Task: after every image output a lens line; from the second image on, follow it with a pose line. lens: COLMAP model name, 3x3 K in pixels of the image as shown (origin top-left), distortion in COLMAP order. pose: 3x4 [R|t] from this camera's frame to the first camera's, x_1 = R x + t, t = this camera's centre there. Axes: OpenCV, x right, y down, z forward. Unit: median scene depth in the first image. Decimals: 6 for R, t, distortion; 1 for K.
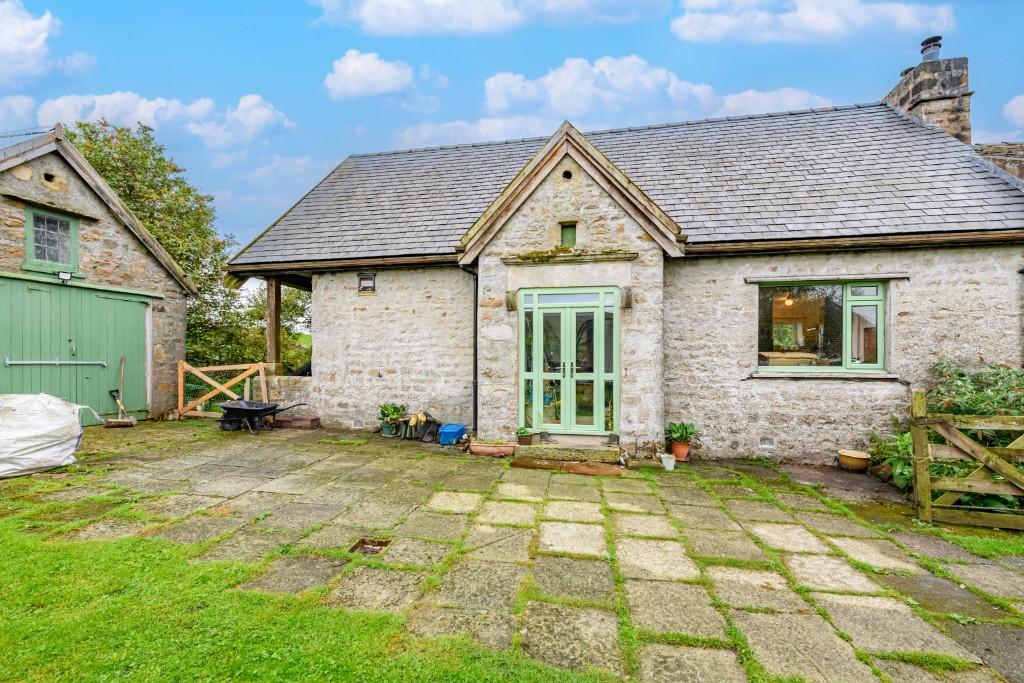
lens RADIAL K [[434.2, 0, 513.3], [0, 434.2, 355.3], [0, 0, 1]] dist [0.000990, -0.000311]
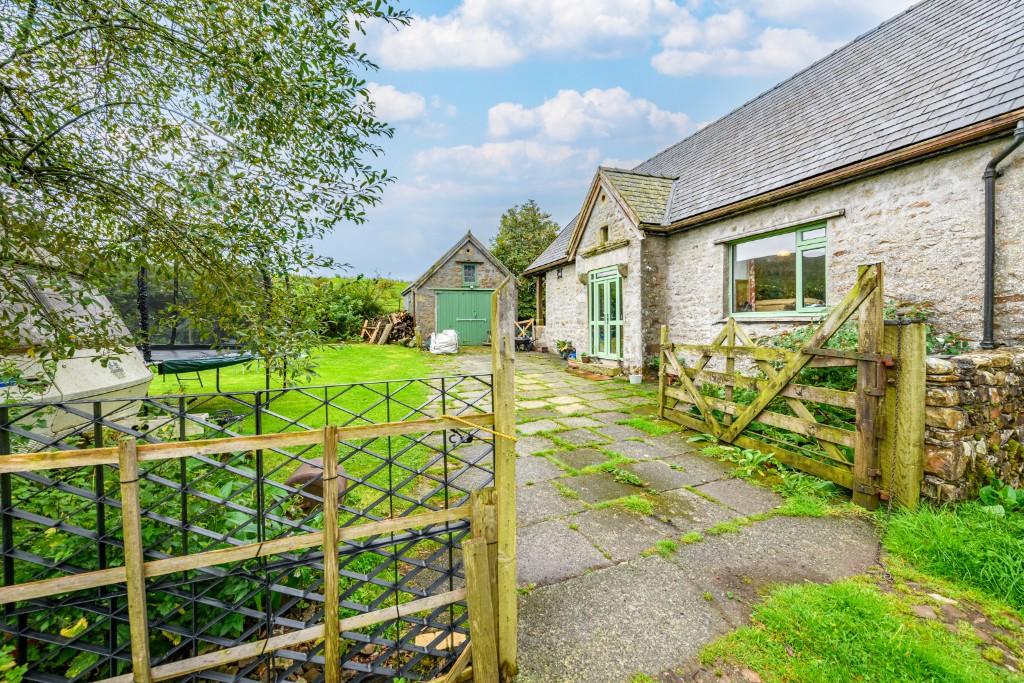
lens RADIAL K [[425.1, 0, 511.4], [0, 425.1, 337.7], [0, 0, 1]] dist [-0.000558, -0.000147]
pose [[0.503608, 0.018486, -0.863735, 1.295214], [0.022273, 0.999161, 0.034371, 0.040334], [0.863645, -0.036547, 0.502773, -0.101103]]
